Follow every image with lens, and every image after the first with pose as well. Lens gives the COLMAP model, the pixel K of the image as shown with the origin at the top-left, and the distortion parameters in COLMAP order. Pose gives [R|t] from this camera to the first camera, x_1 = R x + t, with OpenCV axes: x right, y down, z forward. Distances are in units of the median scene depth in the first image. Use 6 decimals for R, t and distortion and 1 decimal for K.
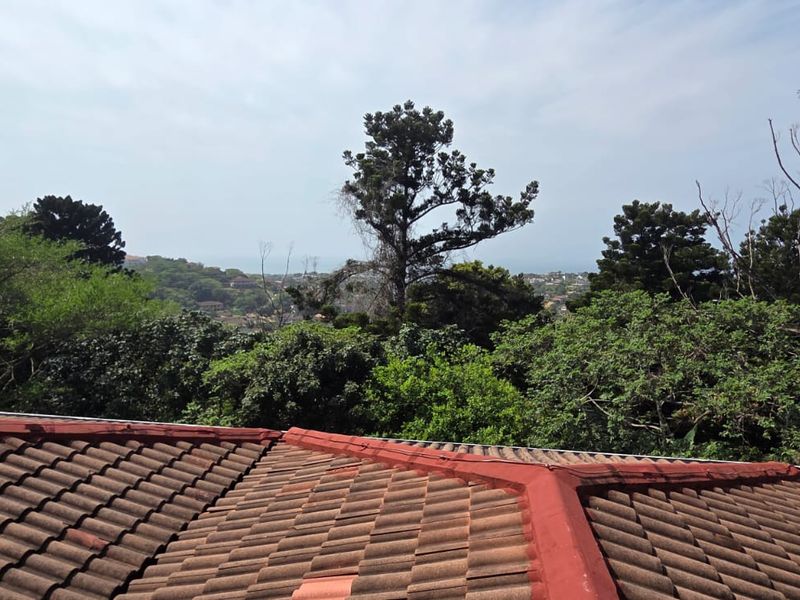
lens RADIAL K [[532.6, 0, 403.0], [0, 532.6, 292.3], [0, 0, 1]] dist [0.015955, -0.027240]
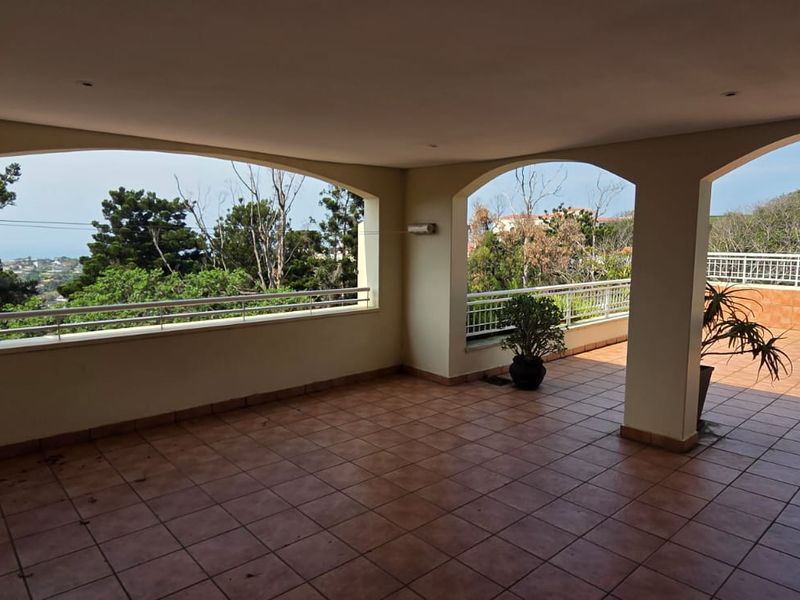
lens RADIAL K [[553.2, 0, 400.0], [0, 553.2, 300.0], [0, 0, 1]] dist [0.006469, 0.000397]
pose [[0.641257, -0.097246, 0.761139, -0.072126], [0.063107, 0.995260, 0.073991, 0.006279], [-0.764727, 0.000585, 0.644354, -0.138550]]
